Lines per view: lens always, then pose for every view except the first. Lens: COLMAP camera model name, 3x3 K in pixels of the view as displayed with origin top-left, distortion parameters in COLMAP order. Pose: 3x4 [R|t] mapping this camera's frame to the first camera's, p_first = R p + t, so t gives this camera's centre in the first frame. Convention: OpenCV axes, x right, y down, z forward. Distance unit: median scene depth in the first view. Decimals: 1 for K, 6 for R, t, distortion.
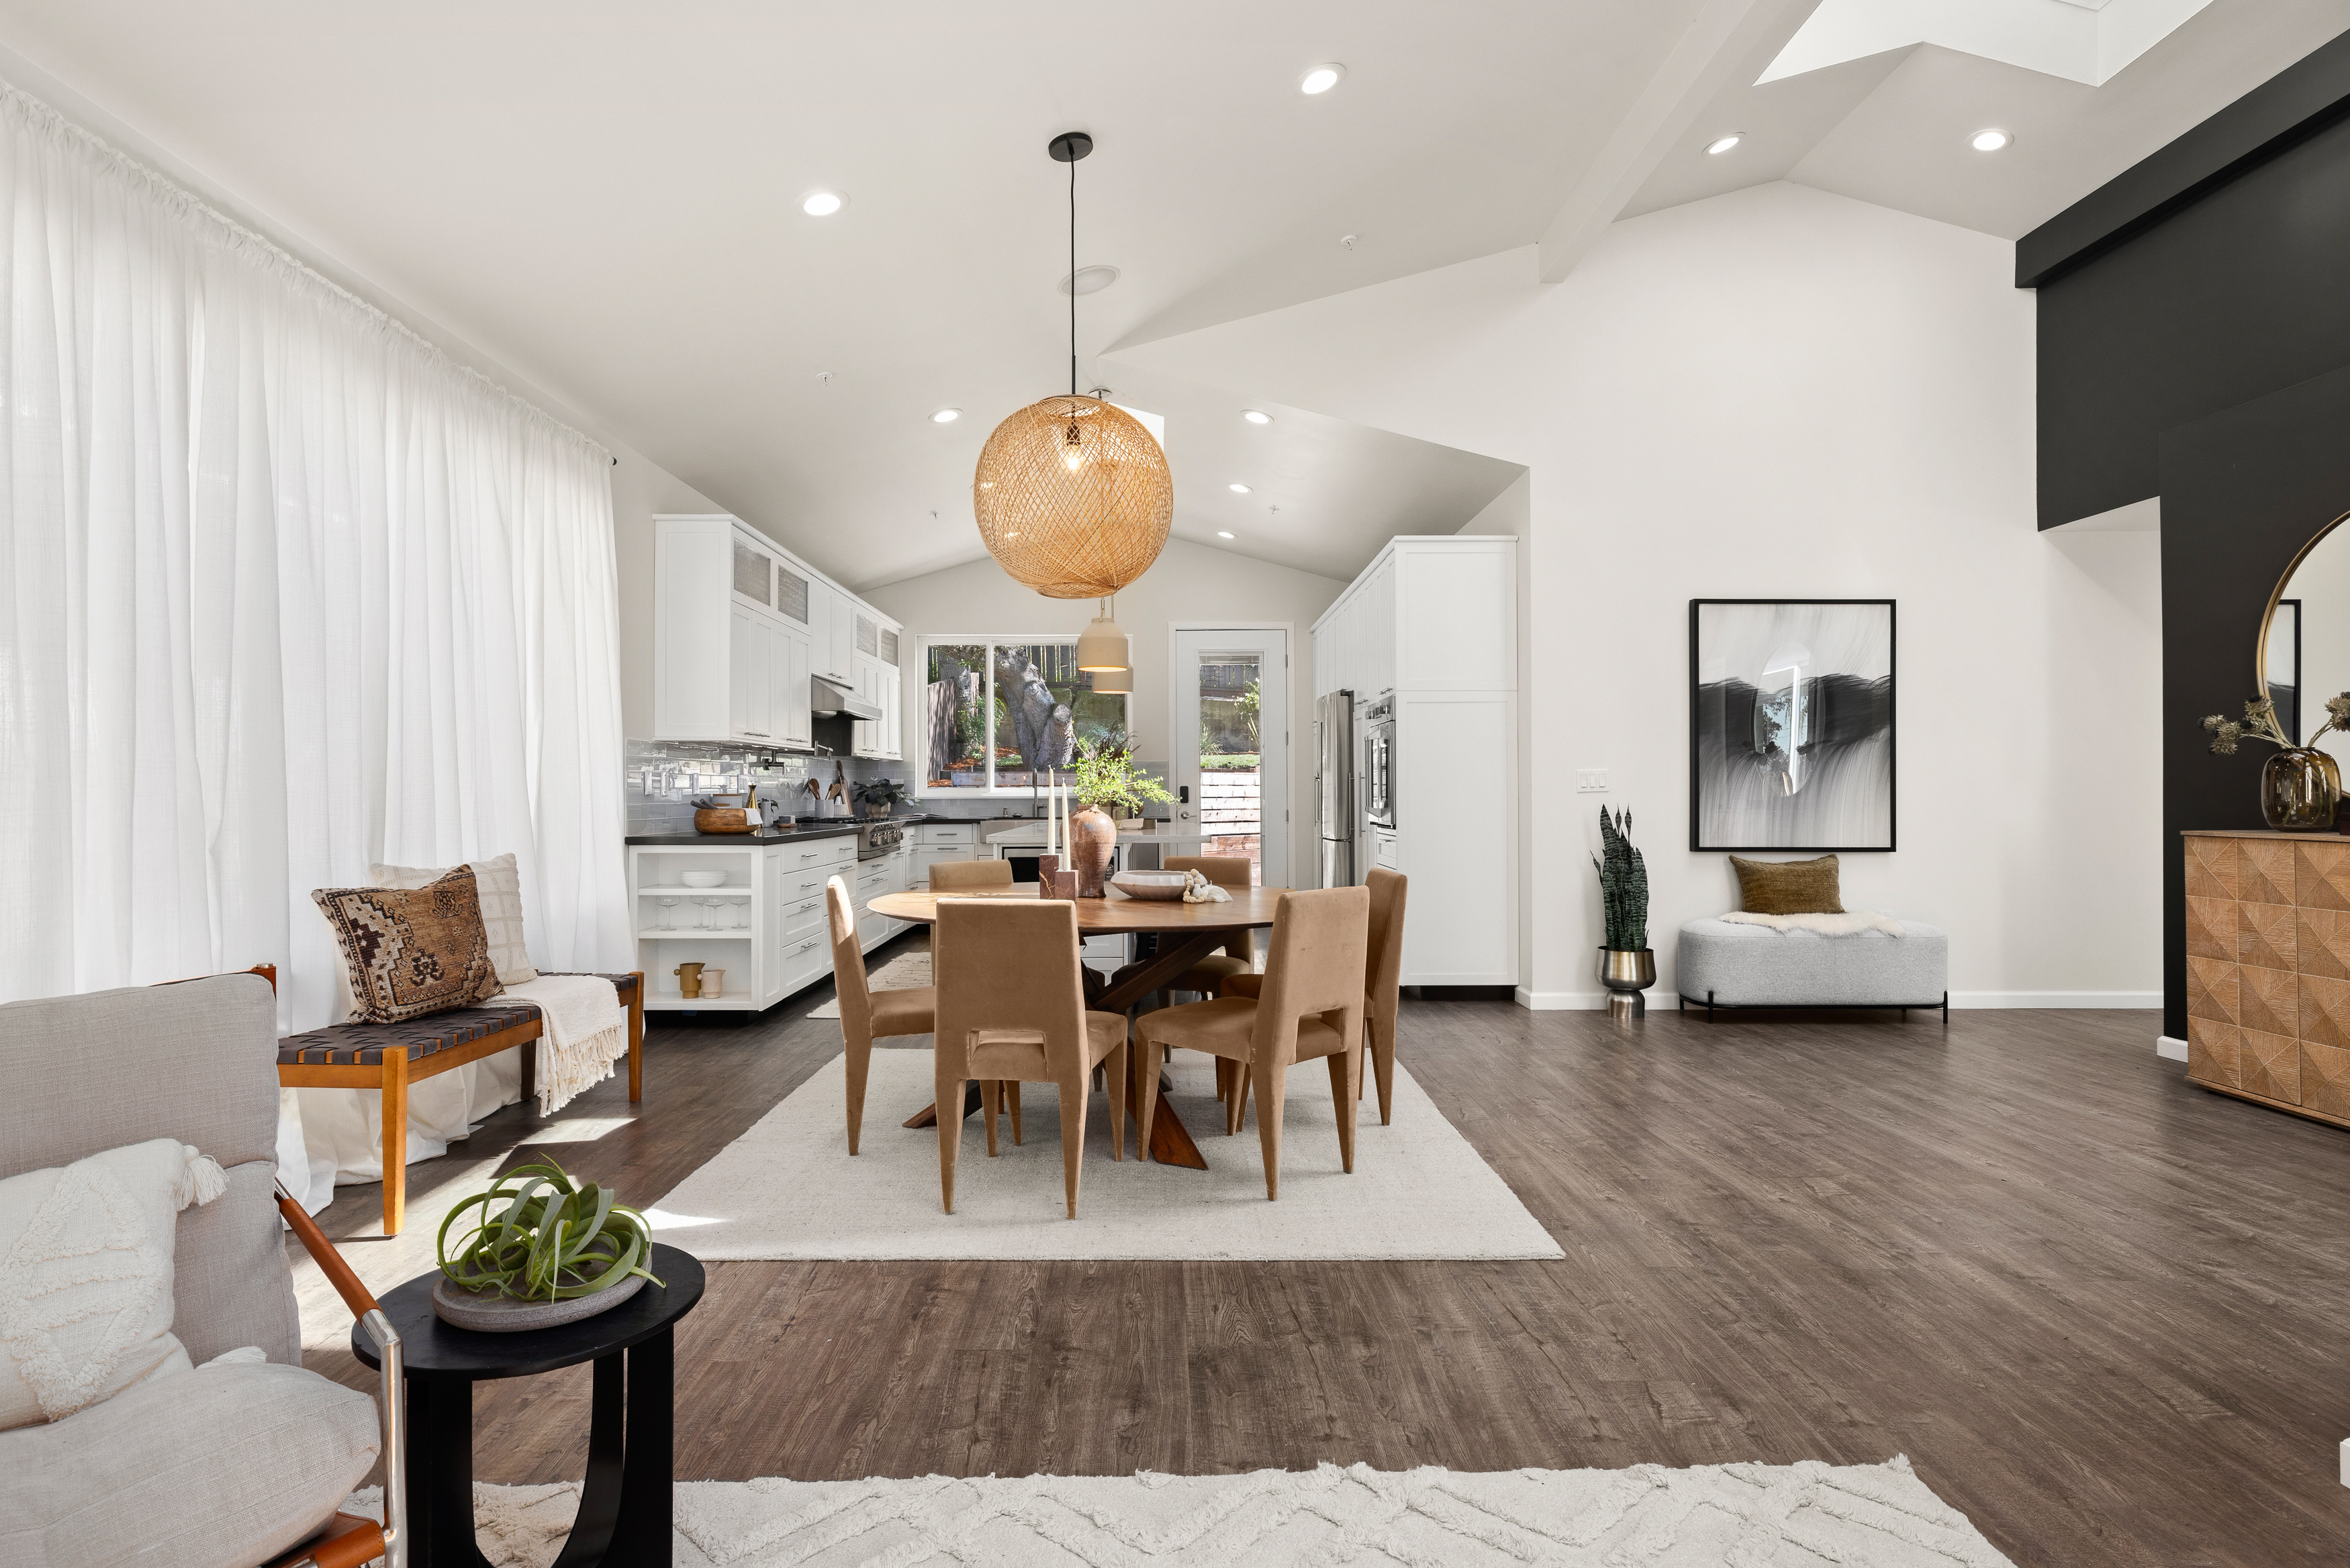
lens RADIAL K [[1213.1, 0, 1160.6], [0, 1213.1, 786.4], [0, 0, 1]] dist [0.004581, -0.001500]
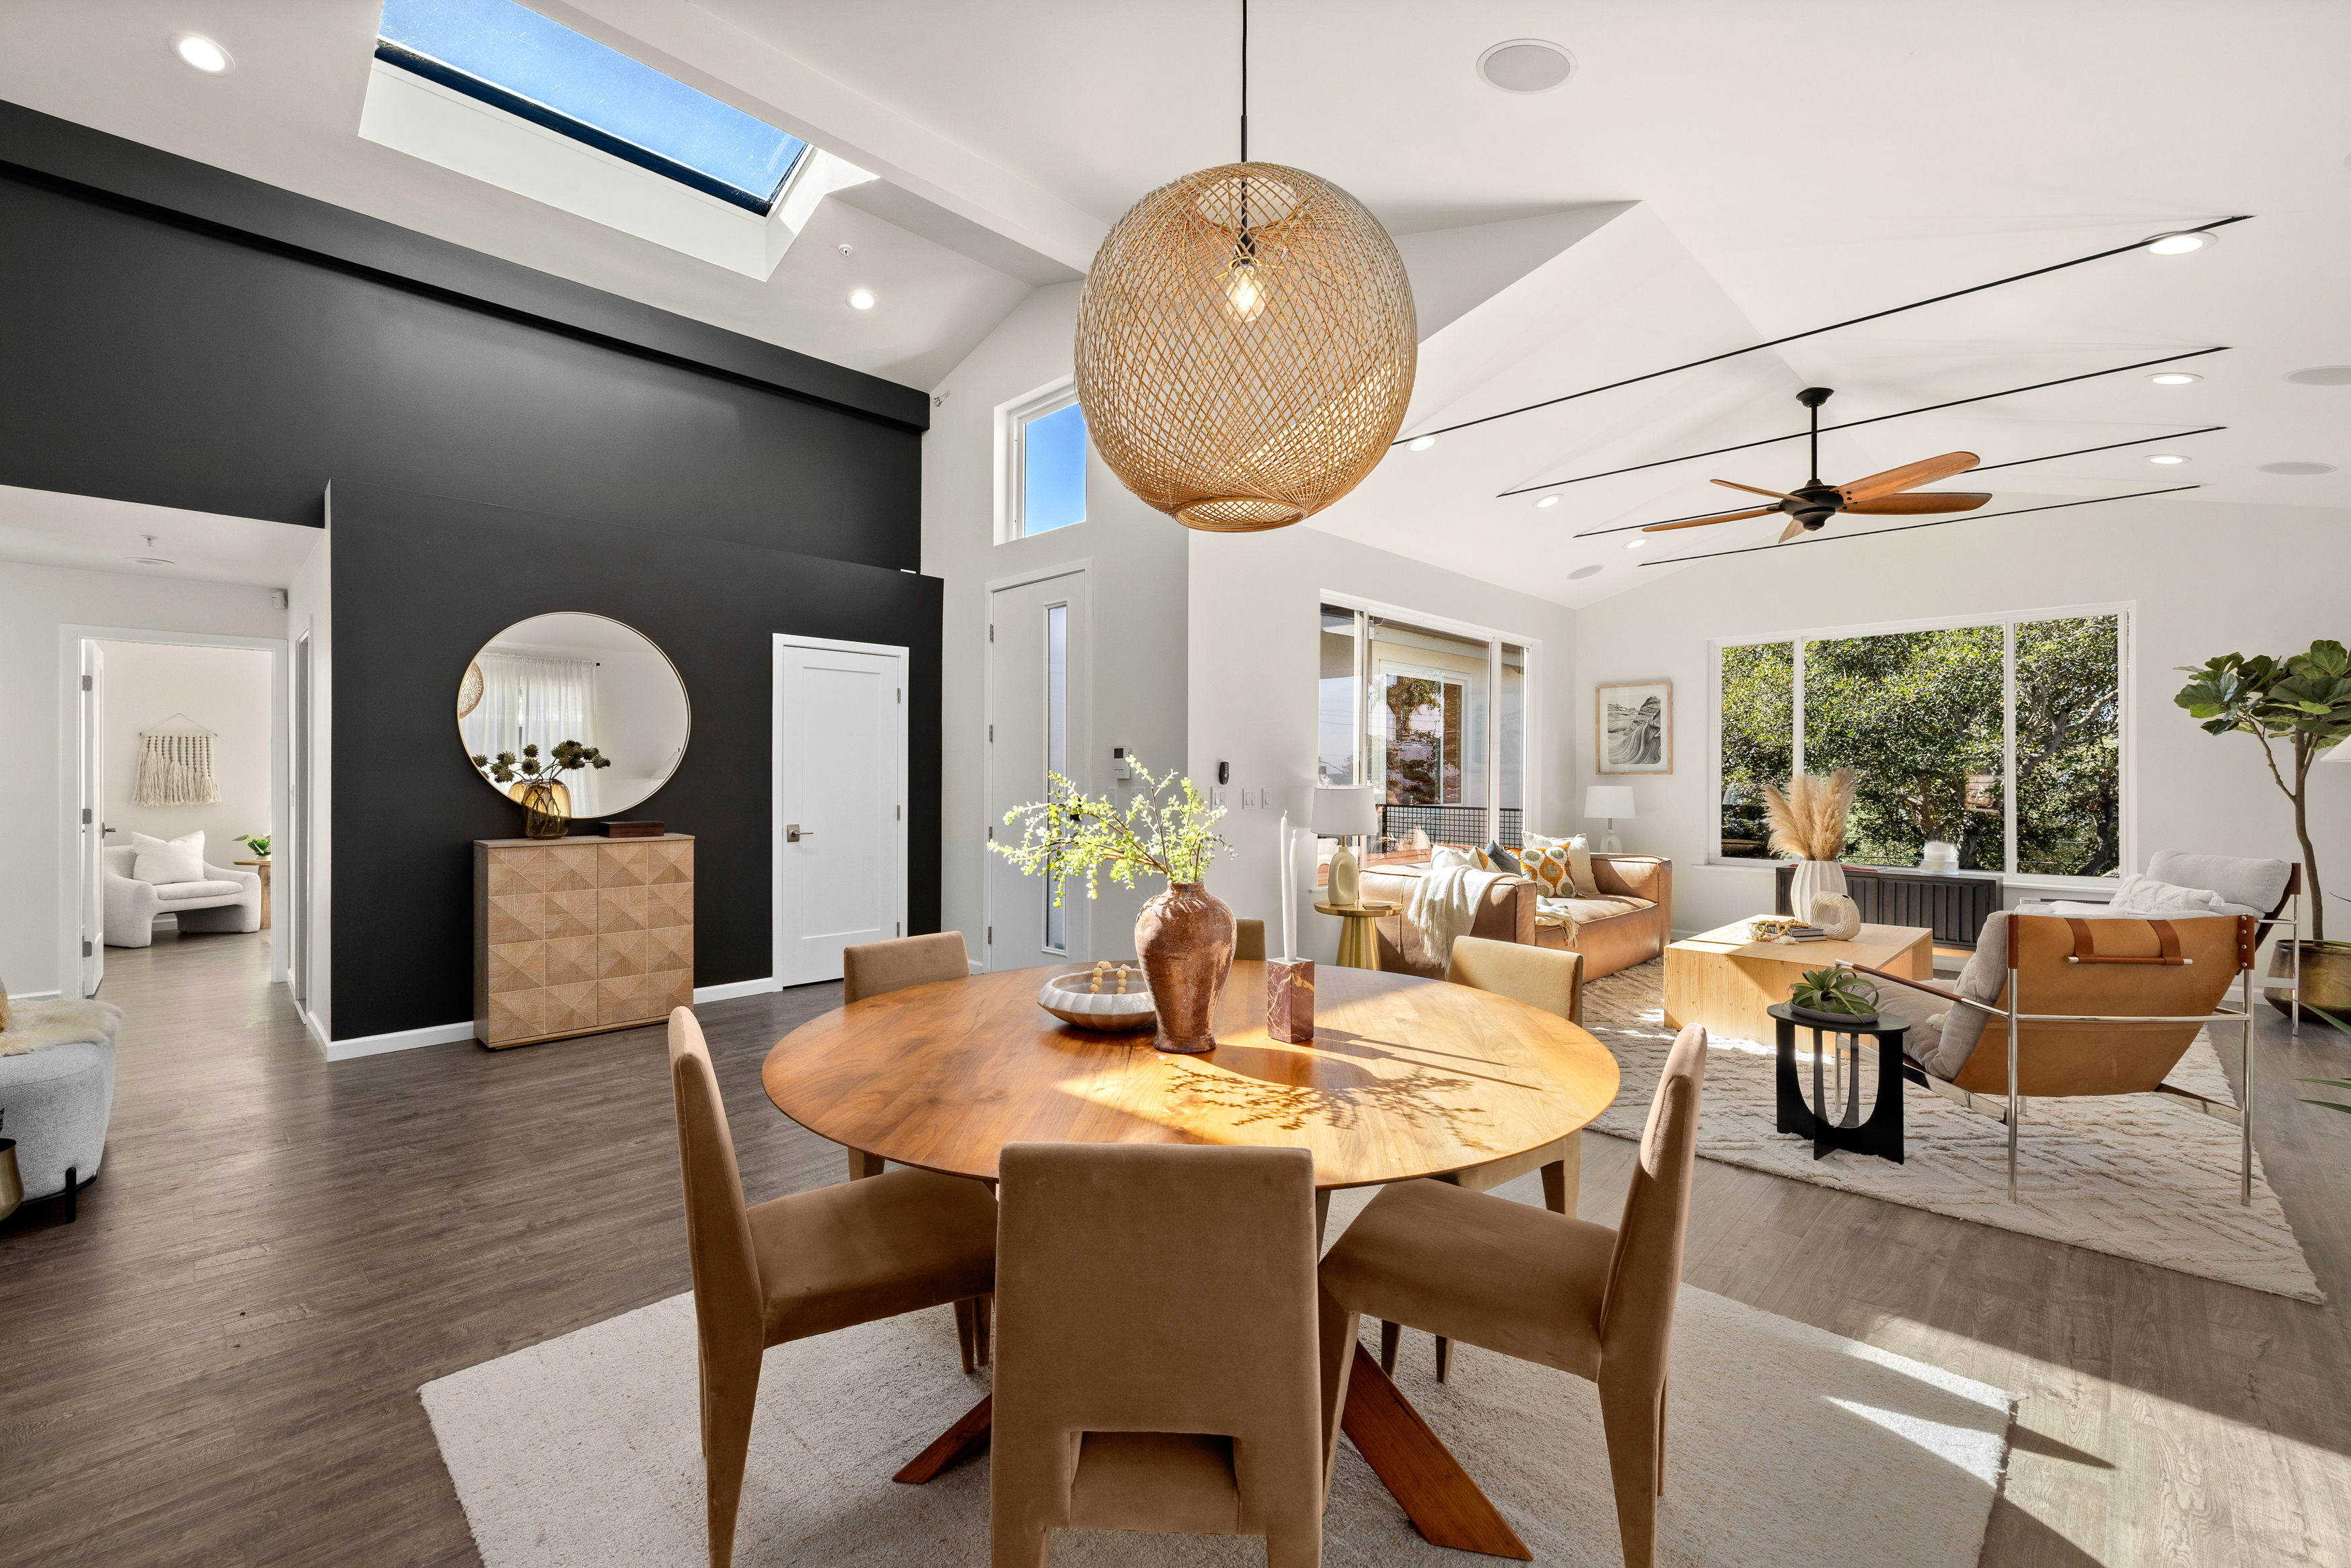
lens RADIAL K [[988.1, 0, 1166.6], [0, 988.1, 776.4], [0, 0, 1]] dist [0.001654, -0.000365]
pose [[-0.710349, 0.001789, 0.703848, -0.265623], [-0.002670, 0.999983, -0.005236, -0.021873], [-0.703845, -0.005599, -0.710332, 0.949606]]
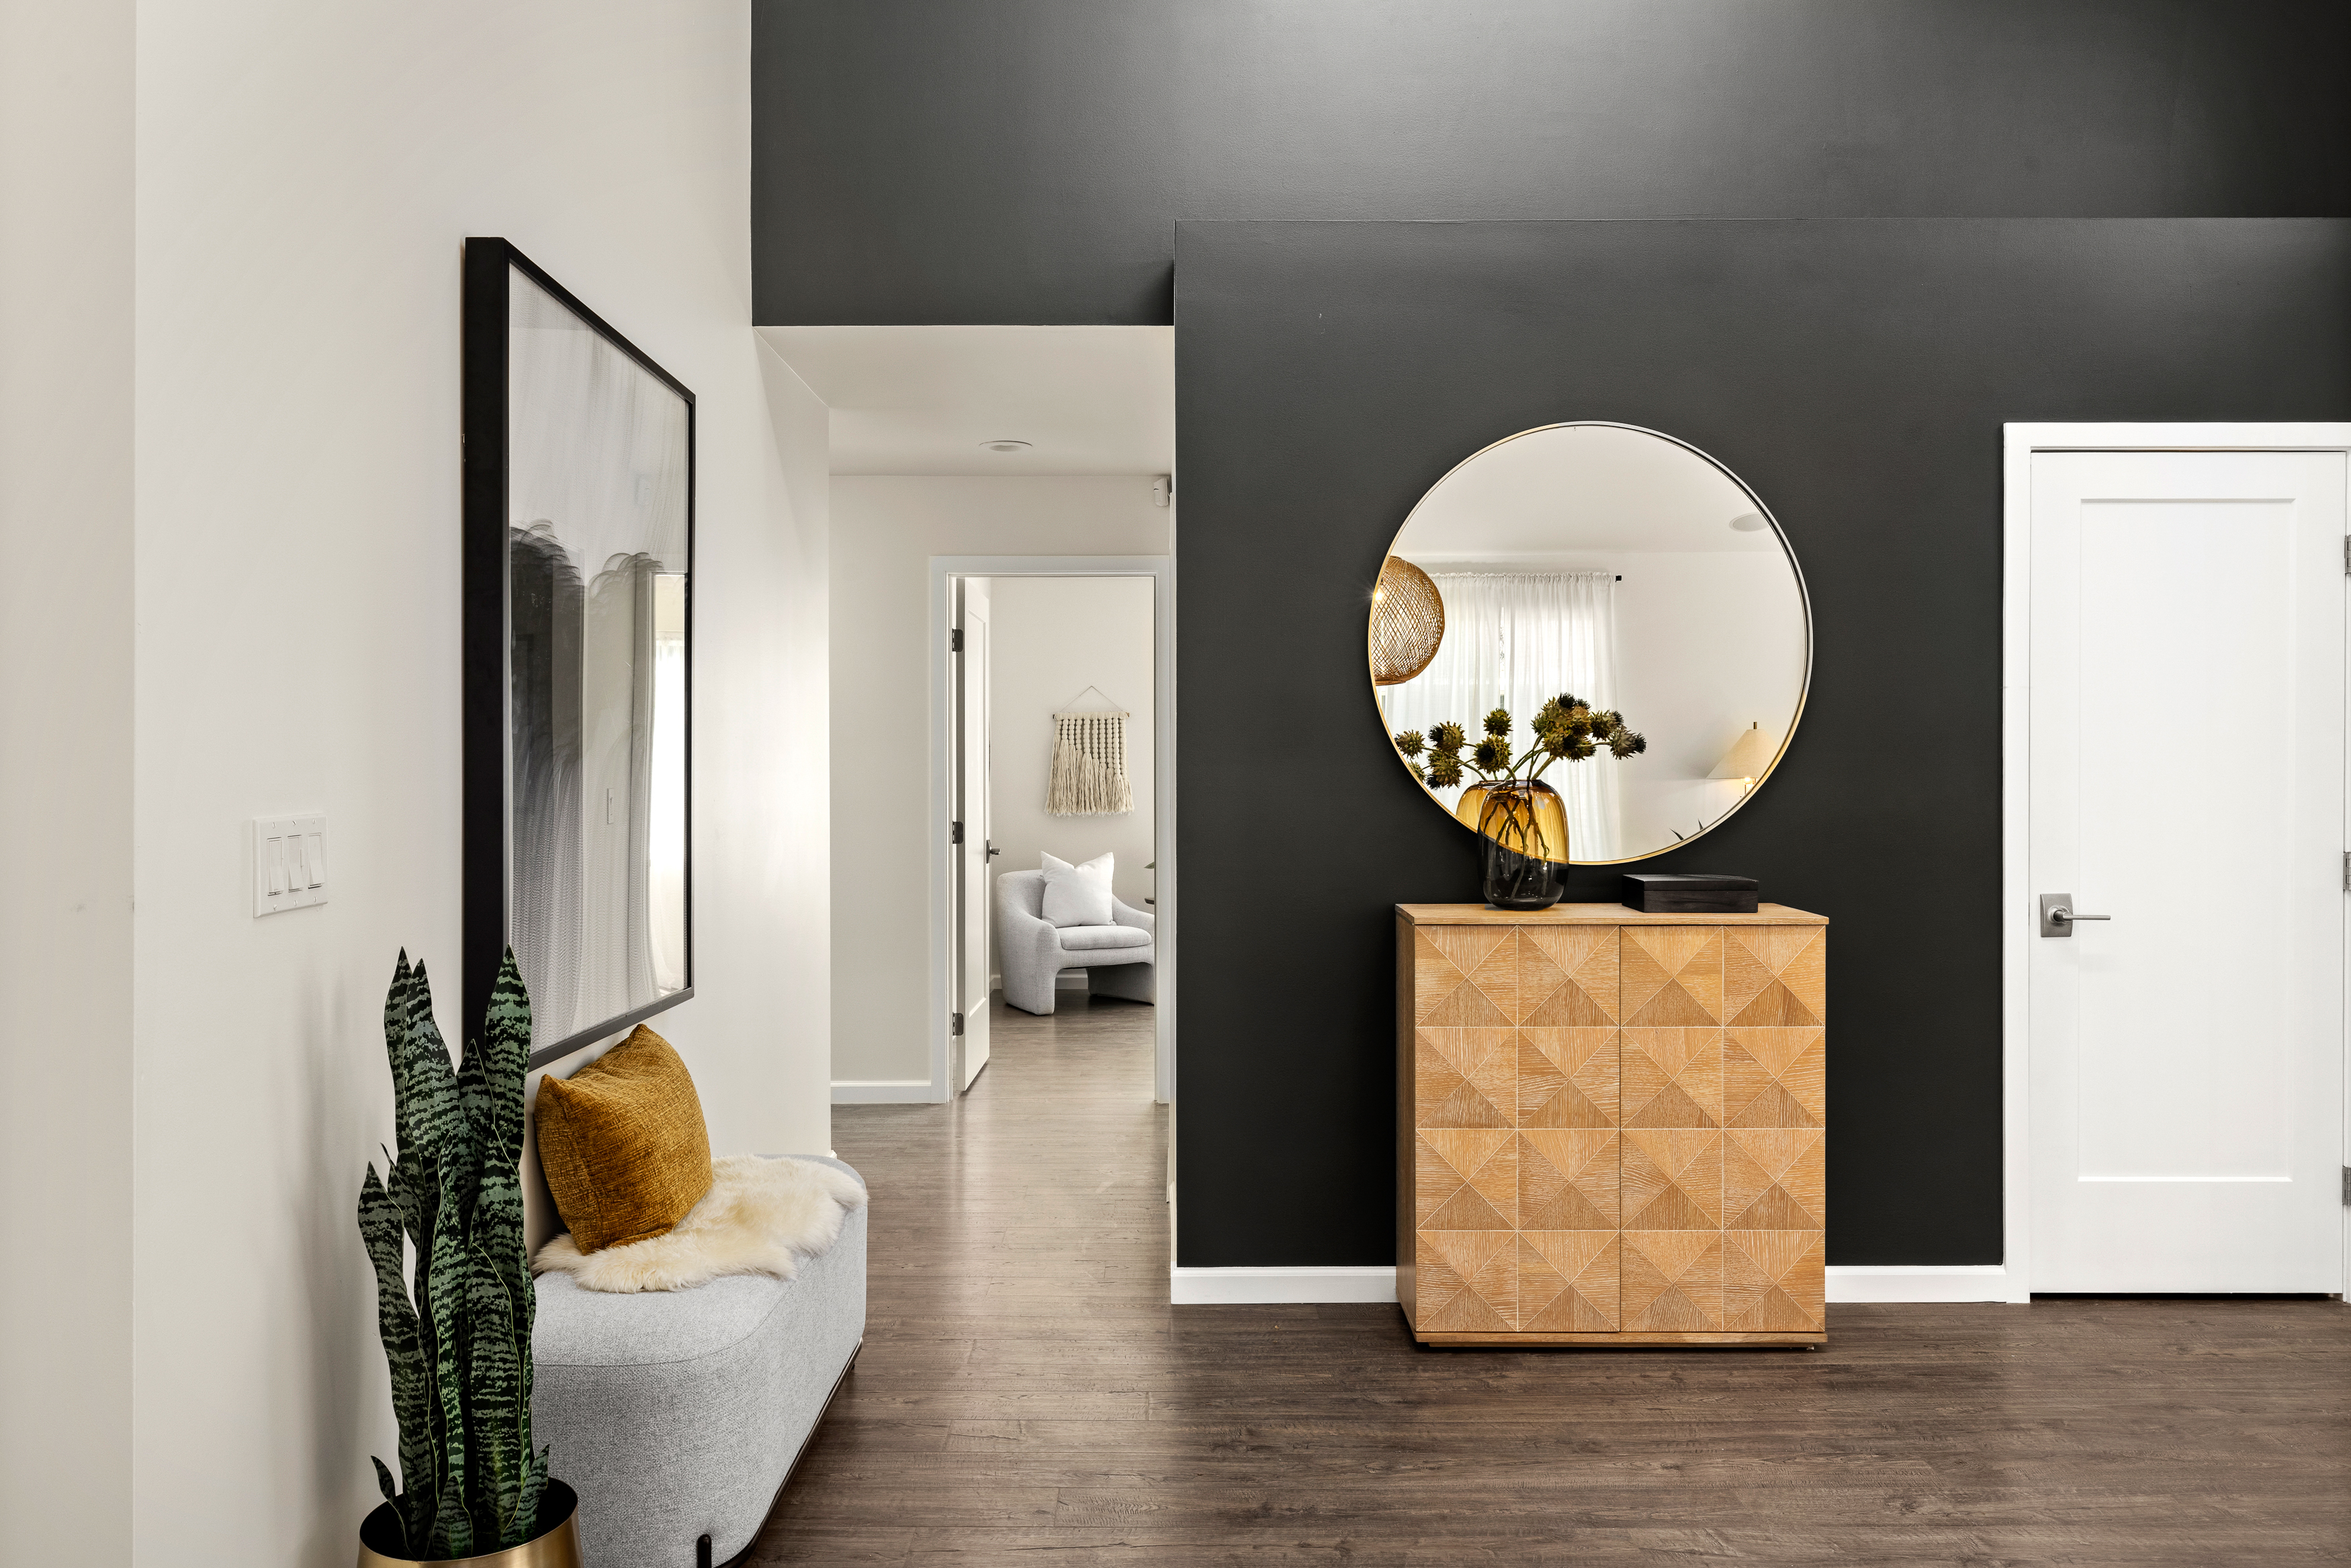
lens RADIAL K [[1676.1, 0, 1163.2], [0, 1676.1, 776.2], [0, 0, 1]] dist [0.000612, -0.000615]
pose [[-0.003430, 0.000730, 0.999994, 0.027266], [-0.004999, 0.999987, -0.000747, -0.023067], [-0.999982, -0.005002, -0.003426, 0.870350]]
